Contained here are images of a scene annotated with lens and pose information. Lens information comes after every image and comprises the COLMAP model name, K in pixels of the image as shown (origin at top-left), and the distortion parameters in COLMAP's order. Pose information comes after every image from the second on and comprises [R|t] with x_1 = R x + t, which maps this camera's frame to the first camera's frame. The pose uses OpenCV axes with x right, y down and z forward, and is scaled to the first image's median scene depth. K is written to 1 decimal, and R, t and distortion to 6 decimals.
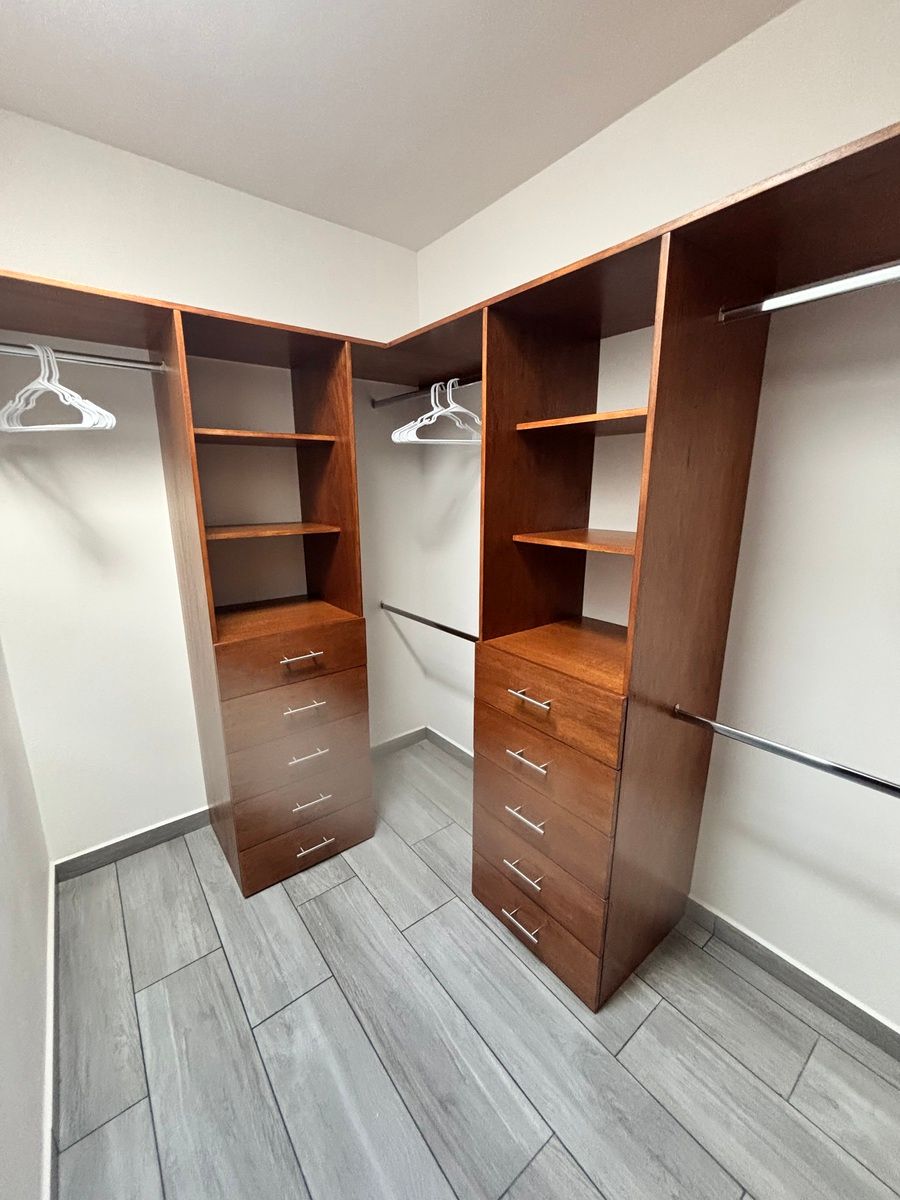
lens RADIAL K [[488.2, 0, 450.0], [0, 488.2, 600.0], [0, 0, 1]] dist [0.002188, 0.004496]
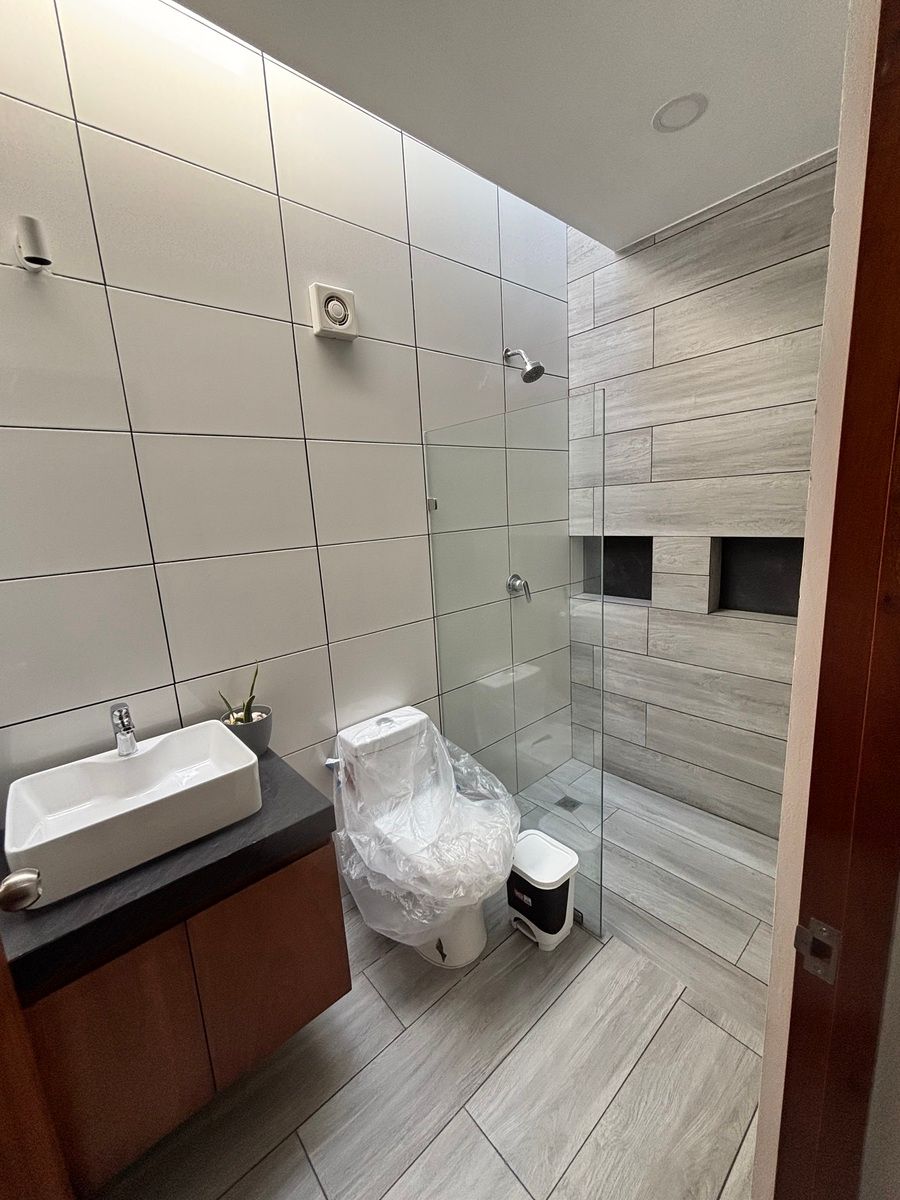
lens RADIAL K [[483.5, 0, 444.6], [0, 483.5, 599.4], [0, 0, 1]] dist [0.001449, -0.000201]
pose [[-0.042131, -0.184945, 0.981845, -1.101188], [0.284708, 0.939751, 0.189233, -0.269310], [-0.957688, 0.287512, 0.013062, 1.068709]]
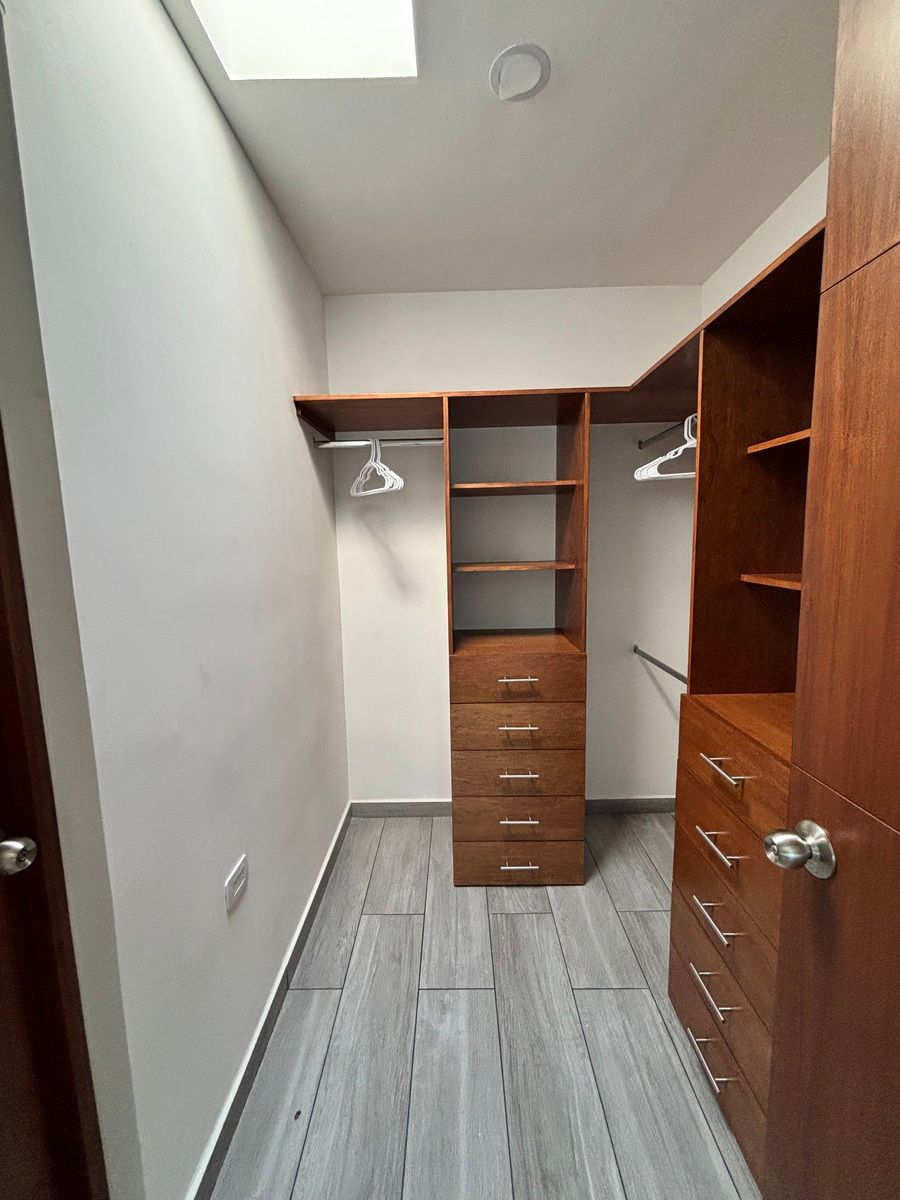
lens RADIAL K [[488.2, 0, 450.0], [0, 488.2, 600.0], [0, 0, 1]] dist [0.002188, 0.004496]
pose [[0.782717, 0.064014, -0.619077, 0.259872], [-0.123018, 0.990985, -0.053066, 0.016831], [0.610099, 0.117693, 0.783535, 0.031572]]
